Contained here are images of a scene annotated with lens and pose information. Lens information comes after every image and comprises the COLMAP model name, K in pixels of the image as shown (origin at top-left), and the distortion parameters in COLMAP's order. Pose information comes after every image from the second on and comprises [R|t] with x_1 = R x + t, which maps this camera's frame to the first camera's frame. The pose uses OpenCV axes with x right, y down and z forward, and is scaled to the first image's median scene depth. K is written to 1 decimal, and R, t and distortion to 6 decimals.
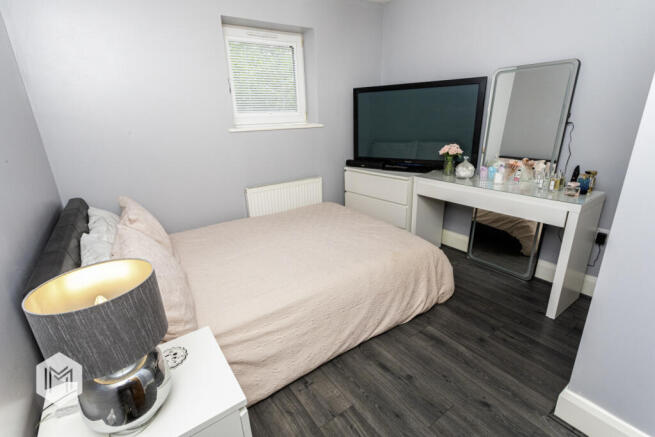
lens RADIAL K [[307.6, 0, 328.2], [0, 307.6, 218.9], [0, 0, 1]] dist [-0.001239, 0.000021]
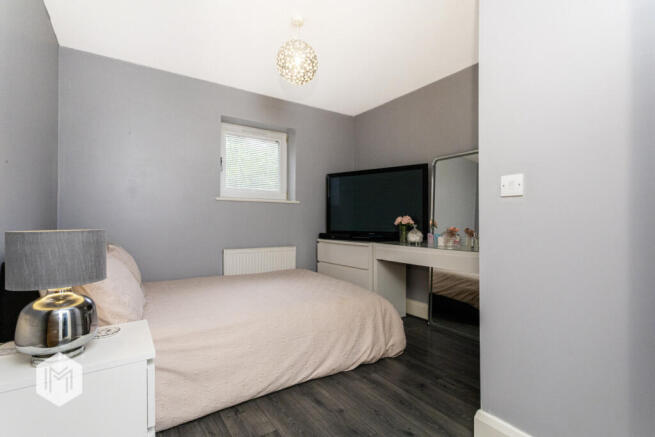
lens RADIAL K [[307.6, 0, 327.4], [0, 307.6, 219.6], [0, 0, 1]] dist [-0.001239, 0.000021]
pose [[0.999148, 0.036415, -0.019416, 0.173712], [-0.040747, 0.945017, -0.324472, 0.202582], [0.006533, 0.324987, 0.945696, -0.119306]]
